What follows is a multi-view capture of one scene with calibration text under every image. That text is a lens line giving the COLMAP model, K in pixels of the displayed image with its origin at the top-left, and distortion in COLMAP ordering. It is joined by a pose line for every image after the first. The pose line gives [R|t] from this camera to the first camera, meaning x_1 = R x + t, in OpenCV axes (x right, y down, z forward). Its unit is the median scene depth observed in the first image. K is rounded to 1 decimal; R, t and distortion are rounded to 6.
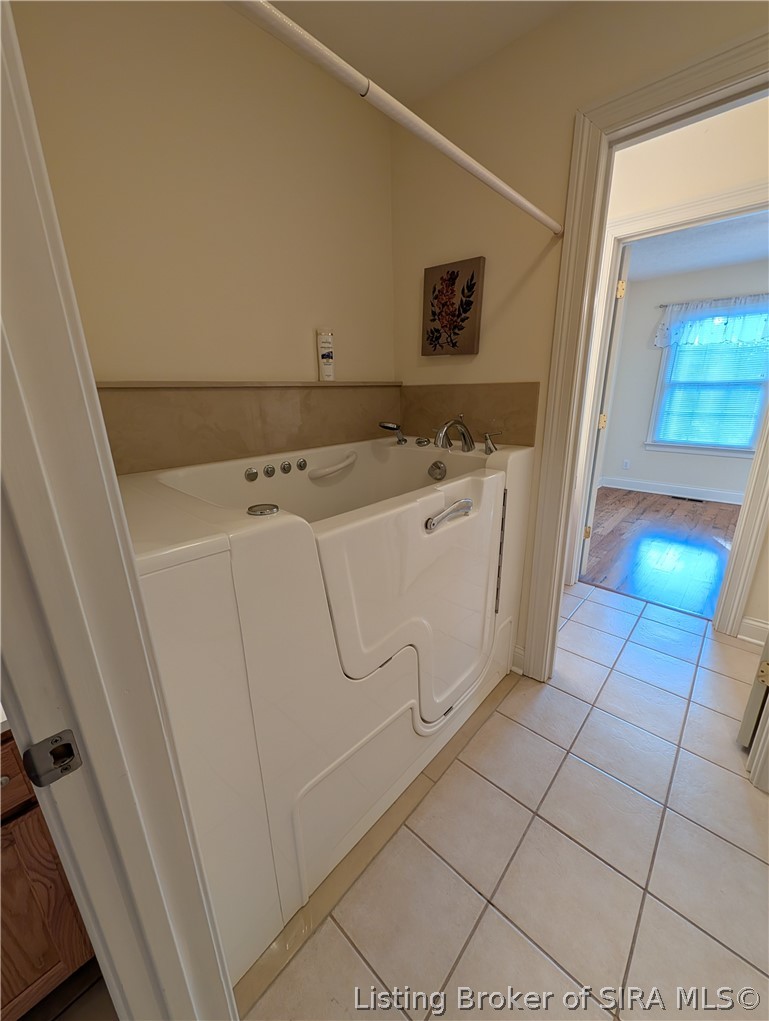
lens RADIAL K [[392.7, 0, 383.9], [0, 392.7, 509.2], [0, 0, 1]] dist [-0.000491, 0.000095]
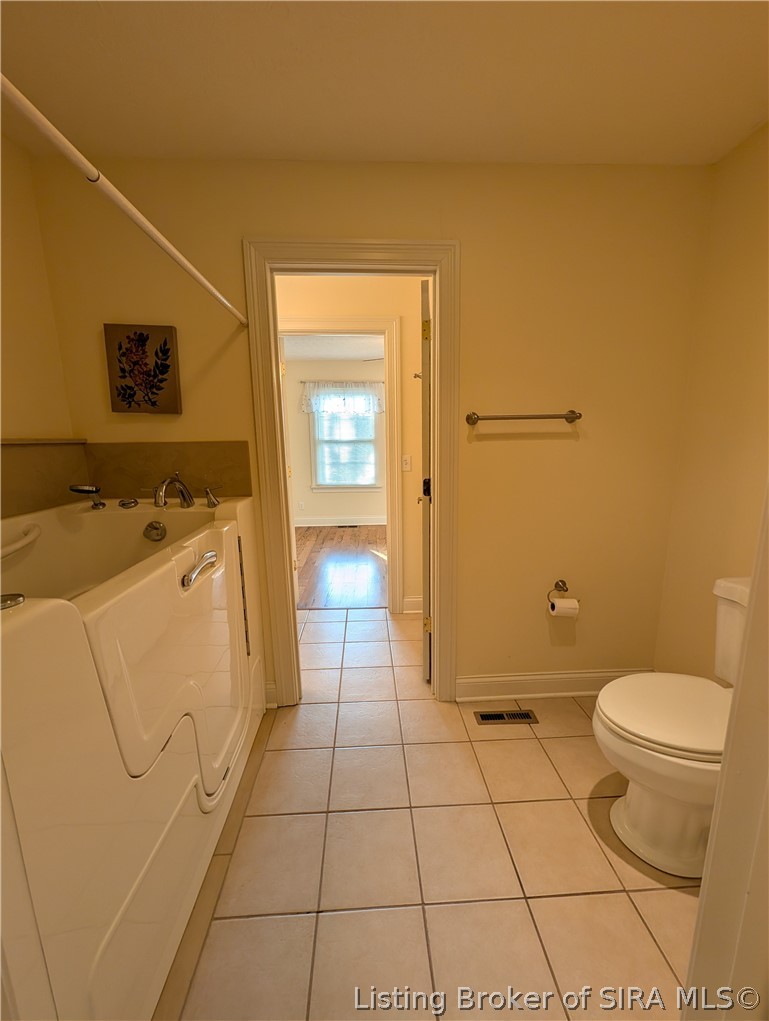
lens RADIAL K [[392.7, 0, 383.9], [0, 392.7, 509.2], [0, 0, 1]] dist [-0.000491, 0.000095]
pose [[0.701877, -0.117066, 0.702612, -0.138021], [0.208247, 0.977029, -0.045241, 0.006145], [-0.681177, 0.178070, 0.710133, -0.048693]]
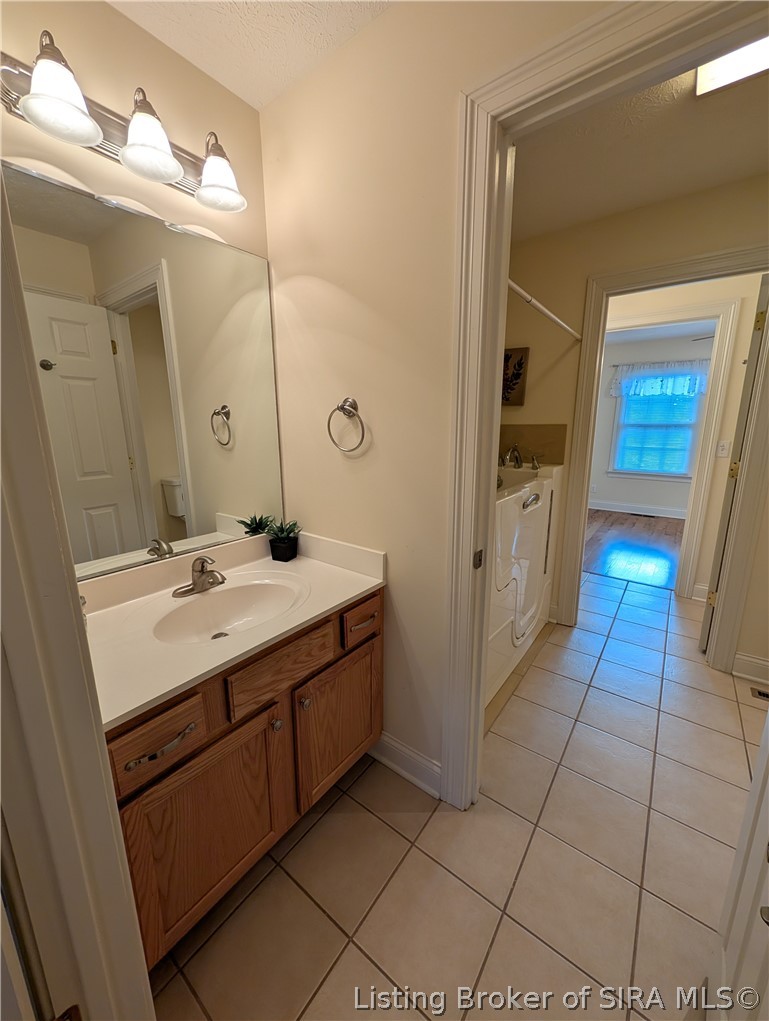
lens RADIAL K [[392.7, 0, 383.9], [0, 392.7, 509.2], [0, 0, 1]] dist [-0.000491, 0.000095]
pose [[0.995319, -0.005078, 0.096508, -0.442390], [0.013152, 0.996445, -0.083210, 0.126062], [-0.095742, 0.084089, 0.991848, -0.427682]]
